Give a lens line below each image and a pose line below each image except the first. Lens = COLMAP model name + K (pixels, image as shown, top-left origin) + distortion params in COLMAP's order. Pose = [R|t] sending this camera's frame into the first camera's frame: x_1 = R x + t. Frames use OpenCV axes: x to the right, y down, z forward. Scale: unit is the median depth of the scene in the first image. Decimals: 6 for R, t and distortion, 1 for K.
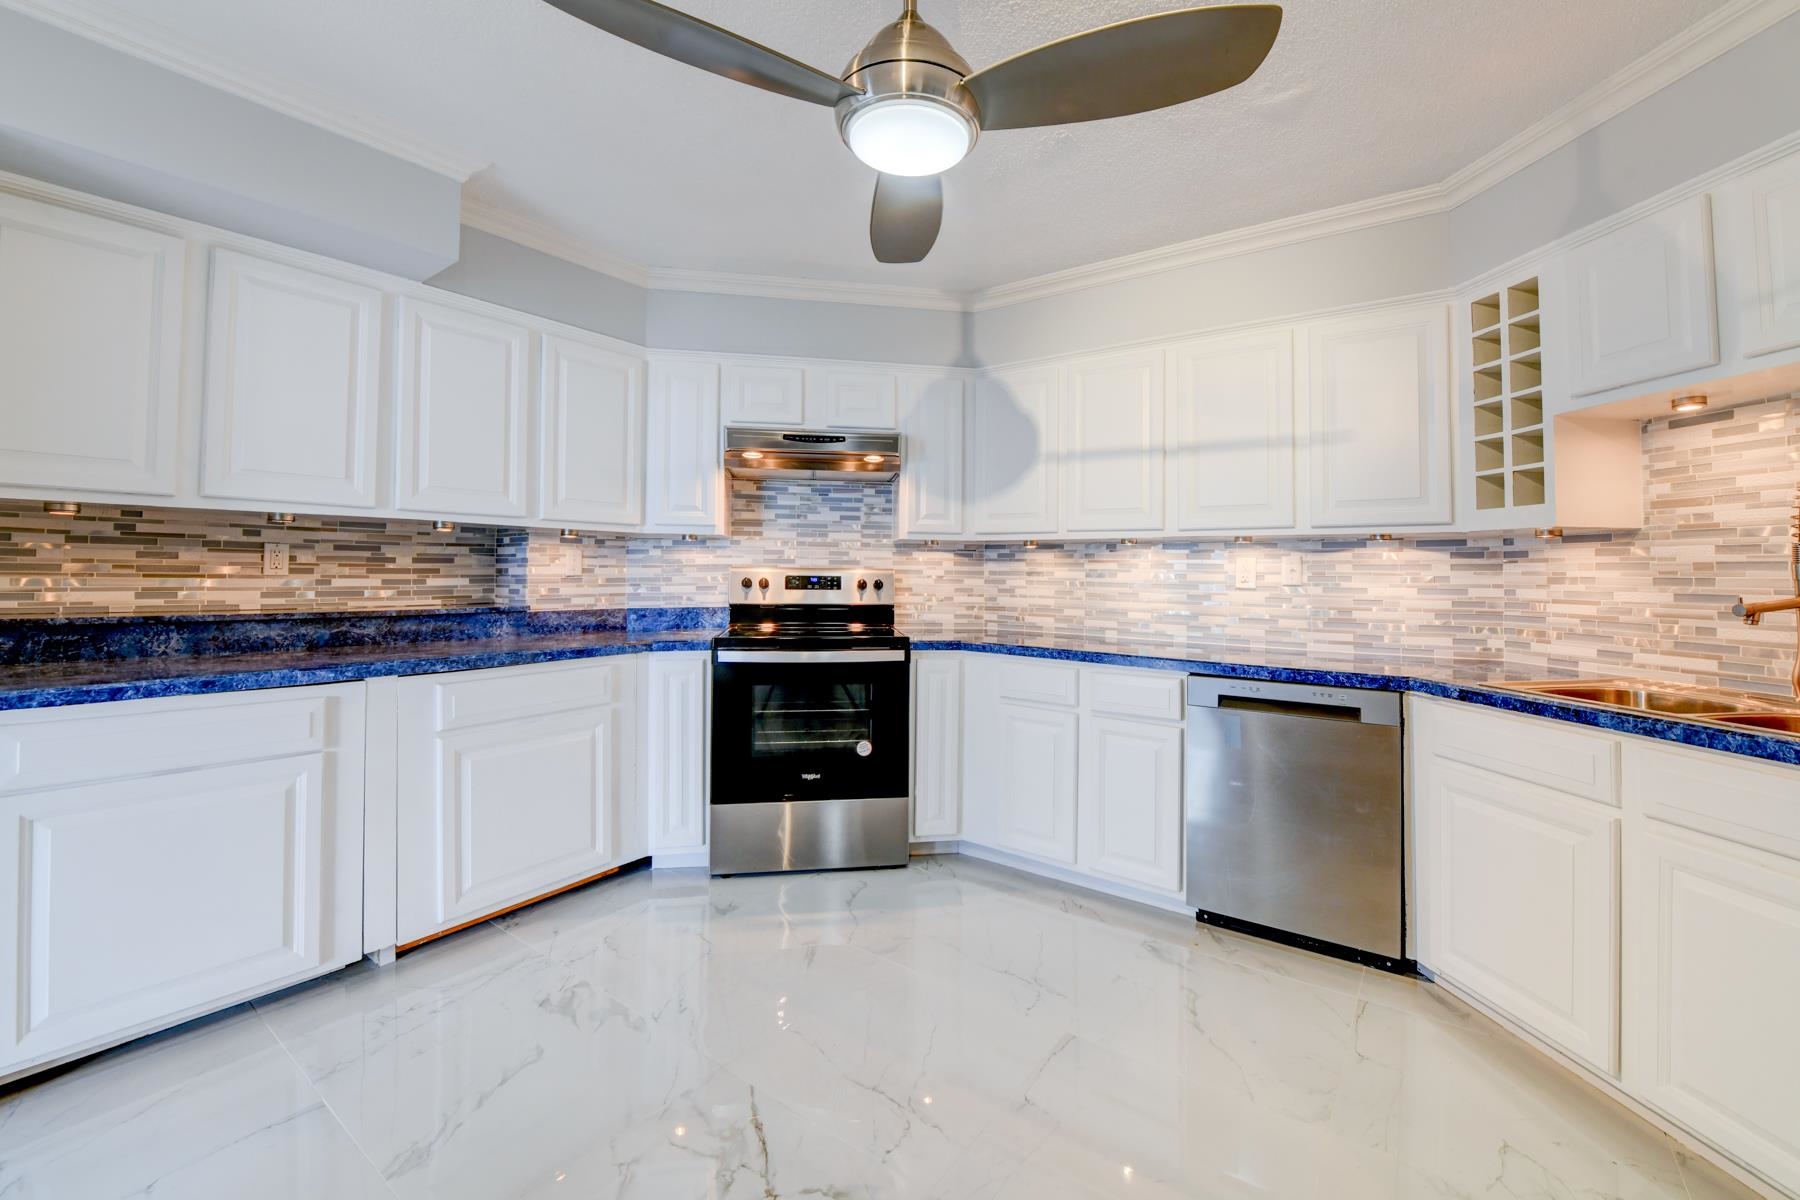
lens RADIAL K [[742.0, 0, 941.1], [0, 742.0, 561.6], [0, 0, 1]] dist [-0.020896, -0.000111]
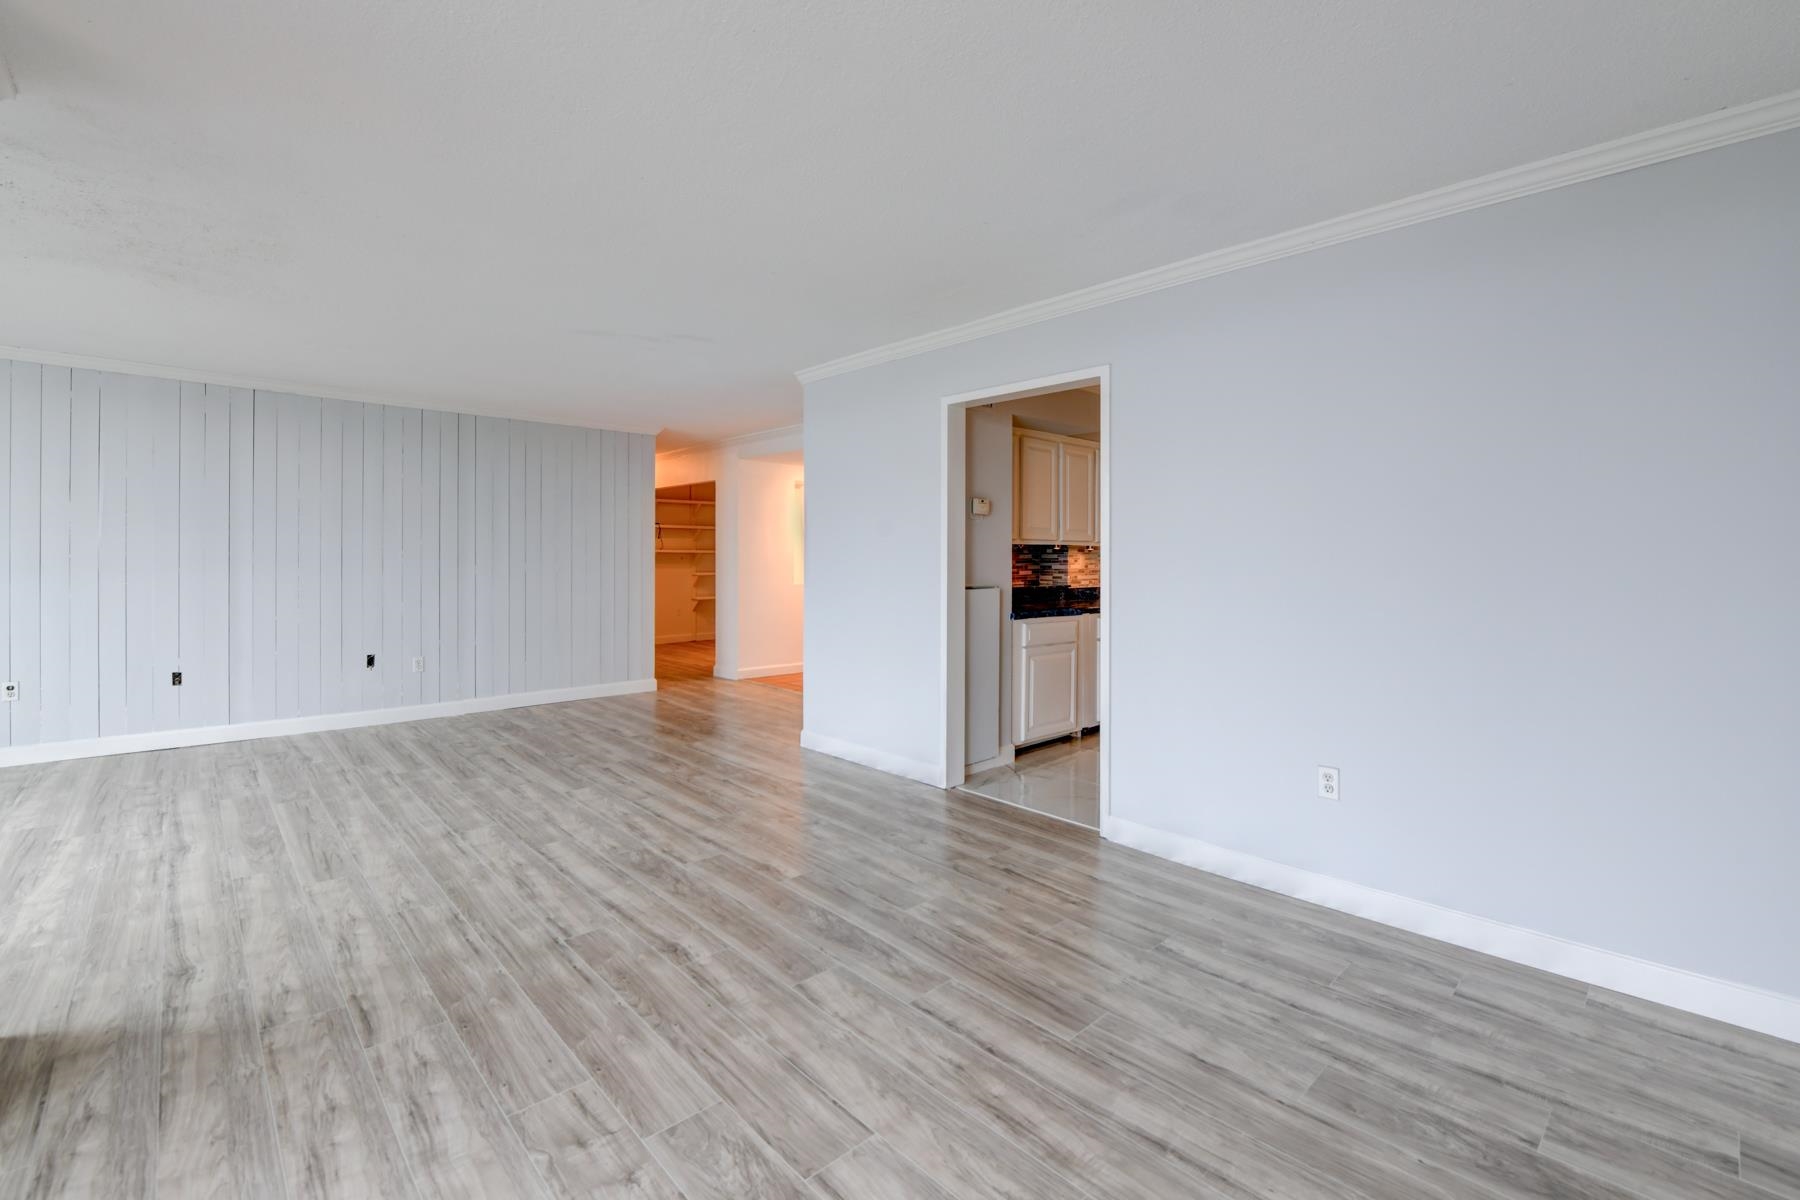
lens RADIAL K [[769.8, 0, 874.0], [0, 769.8, 566.3], [0, 0, 1]] dist [-0.018070, -0.000914]
pose [[0.976848, -0.002701, -0.213917, -0.633244], [0.008194, 0.999659, 0.024796, -0.044908], [0.213777, -0.025975, 0.976537, -1.119323]]
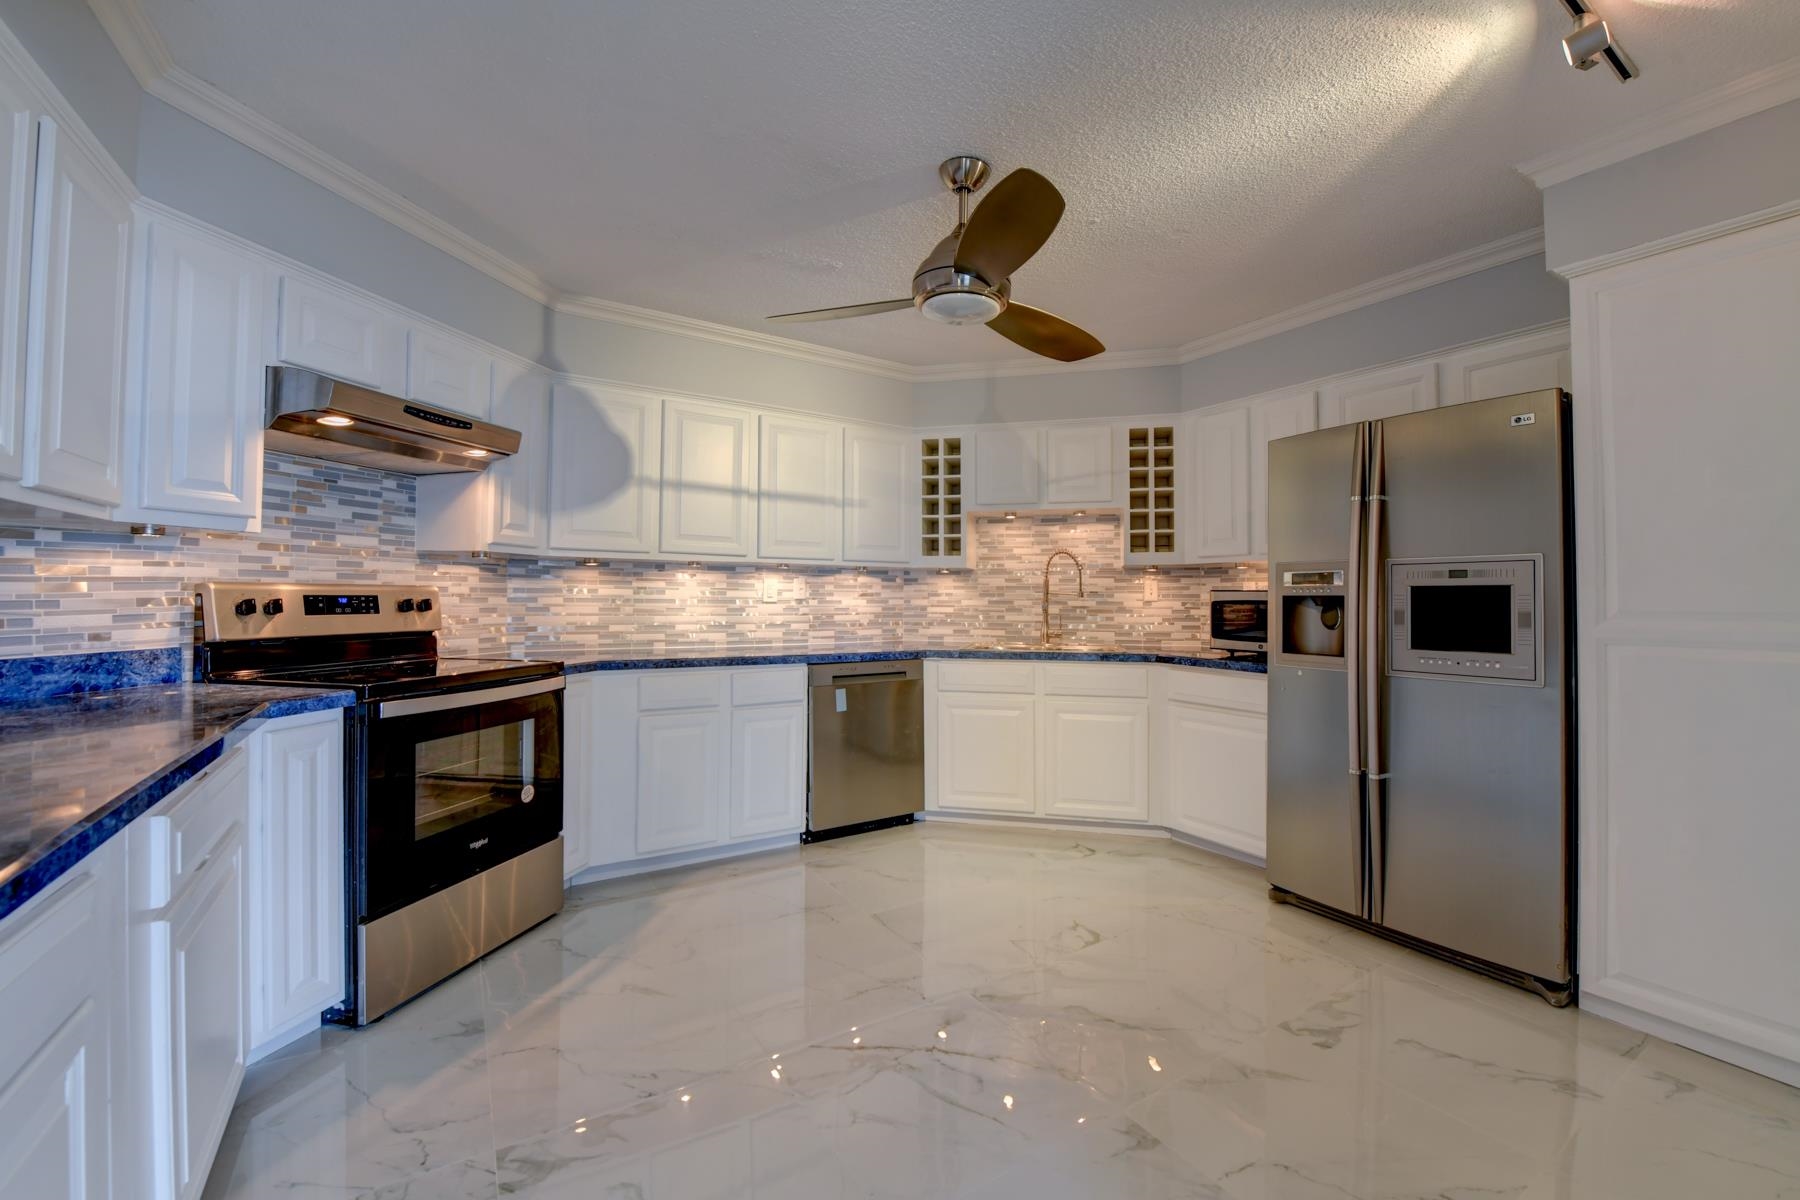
lens RADIAL K [[724.5, 0, 914.2], [0, 724.5, 582.9], [0, 0, 1]] dist [-0.021544, -0.000684]
pose [[0.378059, 0.007879, 0.925748, -0.702417], [-0.016806, 0.999857, -0.001647, -0.000783], [-0.925629, -0.014935, 0.378138, 0.264813]]
